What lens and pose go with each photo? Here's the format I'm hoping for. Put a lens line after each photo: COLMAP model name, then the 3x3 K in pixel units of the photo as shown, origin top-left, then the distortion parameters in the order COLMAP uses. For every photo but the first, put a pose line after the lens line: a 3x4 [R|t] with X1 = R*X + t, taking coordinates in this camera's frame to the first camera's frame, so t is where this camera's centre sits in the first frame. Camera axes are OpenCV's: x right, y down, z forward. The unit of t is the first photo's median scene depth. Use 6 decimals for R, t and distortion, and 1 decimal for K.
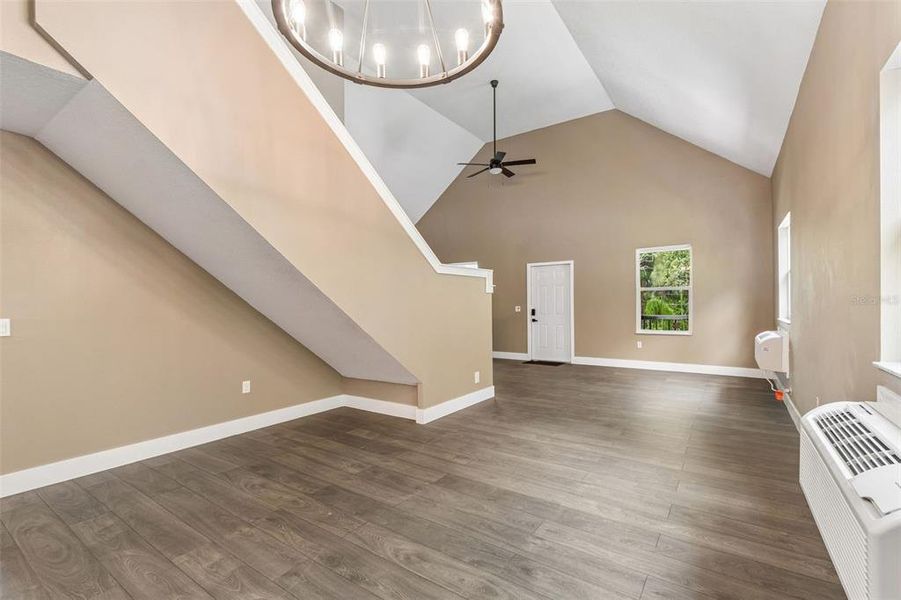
lens RADIAL K [[404.7, 0, 459.0], [0, 404.7, 310.3], [0, 0, 1]] dist [-0.000700, 0.000110]
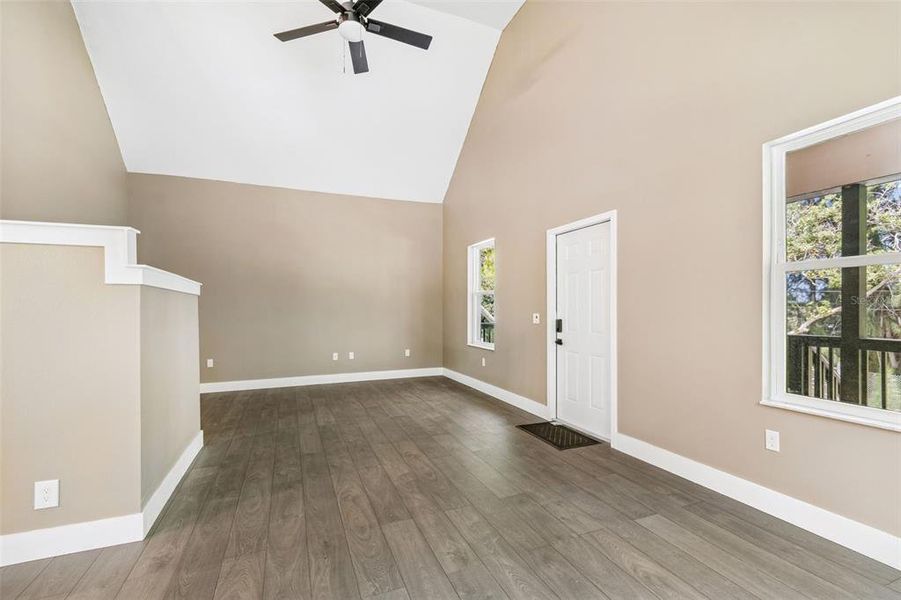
lens RADIAL K [[404.7, 0, 459.0], [0, 404.7, 310.3], [0, 0, 1]] dist [-0.000700, 0.000110]
pose [[0.842176, 0.011169, -0.539087, 0.372277], [-0.012474, 0.999921, 0.001230, -0.014339], [0.539058, 0.005688, 0.842249, 0.540805]]
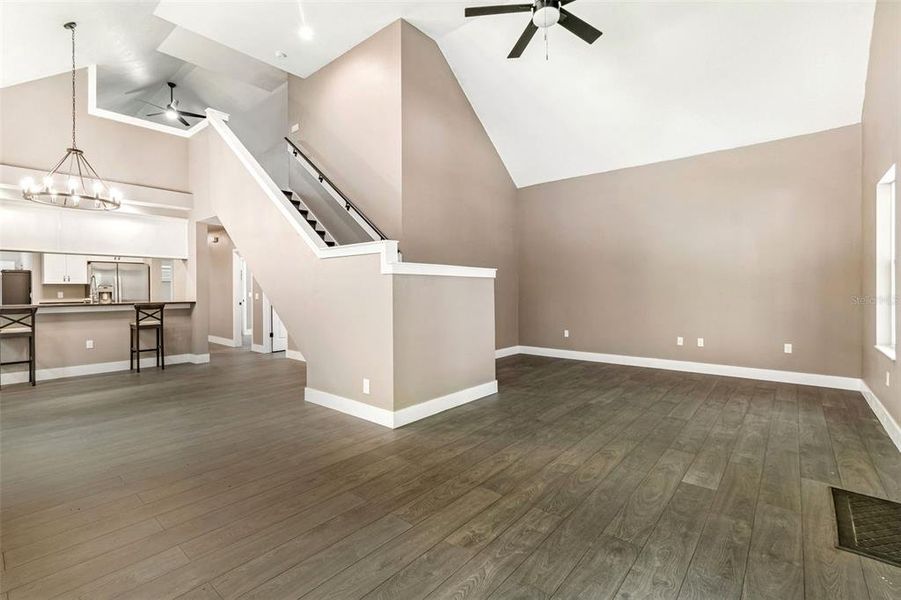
lens RADIAL K [[403.6, 0, 456.4], [0, 403.6, 293.5], [0, 0, 1]] dist [0.002303, 0.000015]
pose [[-0.093678, 0.023750, -0.995319, 0.480992], [-0.005704, 0.999686, 0.024391, -0.017929], [0.995586, 0.007962, -0.093513, 0.760547]]
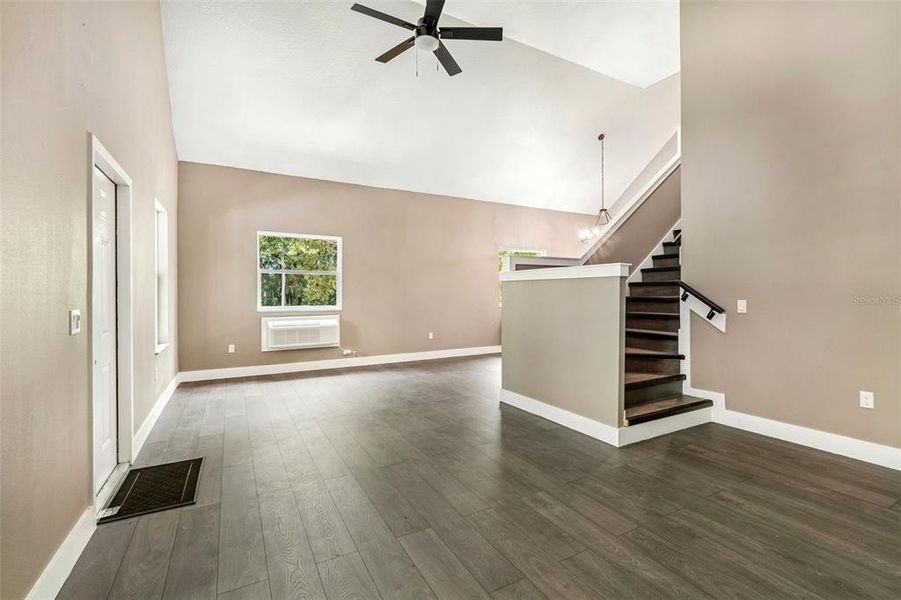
lens RADIAL K [[403.6, 0, 456.4], [0, 403.6, 293.5], [0, 0, 1]] dist [0.002303, 0.000015]
pose [[-0.898494, 0.013924, 0.438764, -0.137678], [0.019438, 0.999778, 0.008077, -0.016724], [-0.438555, 0.015785, -0.898566, 1.184850]]
